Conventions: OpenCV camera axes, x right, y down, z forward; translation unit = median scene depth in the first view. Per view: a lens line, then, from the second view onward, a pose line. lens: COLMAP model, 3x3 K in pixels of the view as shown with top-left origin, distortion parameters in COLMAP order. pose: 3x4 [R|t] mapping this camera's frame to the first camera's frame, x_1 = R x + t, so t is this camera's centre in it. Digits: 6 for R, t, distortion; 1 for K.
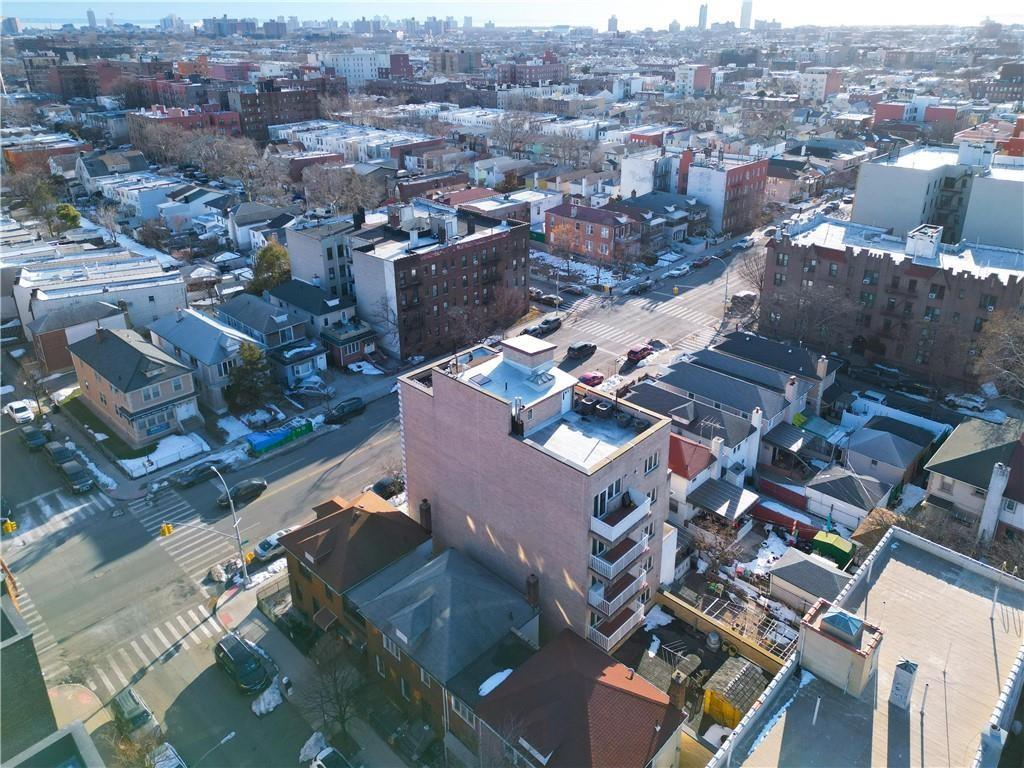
lens RADIAL K [[681.6, 0, 512.5], [0, 681.6, 394.9], [0, 0, 1]] dist [0.040297, -0.012285]
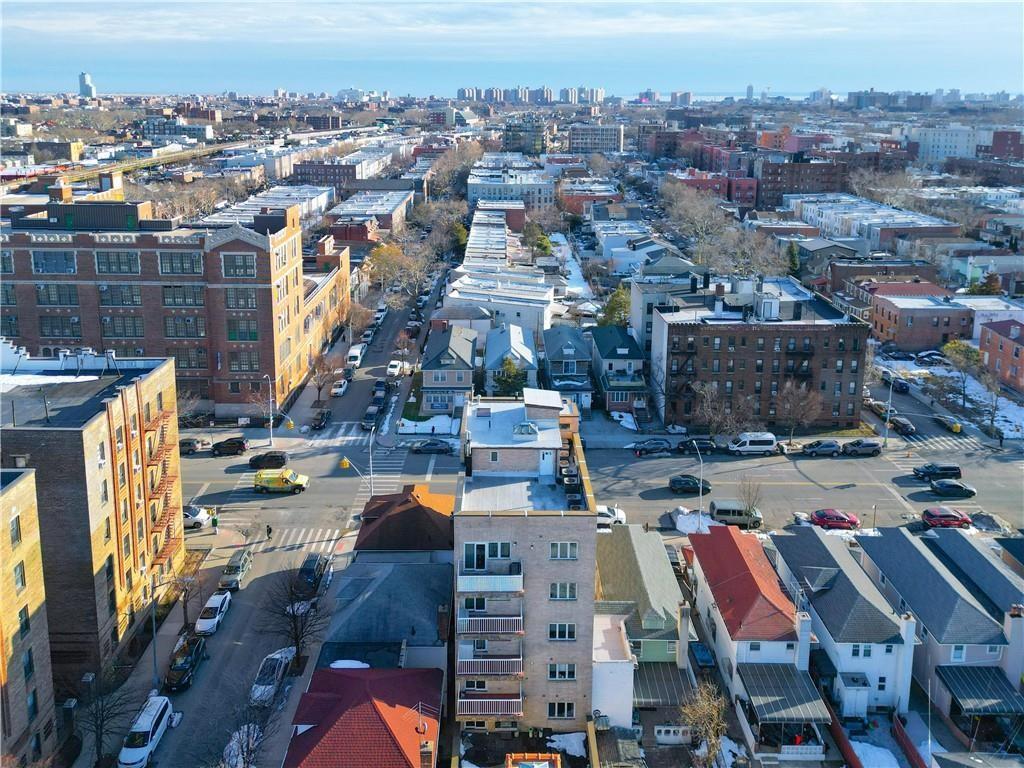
lens RADIAL K [[717.5, 0, 508.6], [0, 717.5, 375.4], [0, 0, 1]] dist [0.053548, -0.015172]
pose [[0.702692, 0.269227, -0.658590, 0.323978], [-0.350547, 0.936504, 0.008815, -0.046410], [0.619145, 0.224672, 0.752450, 0.076629]]
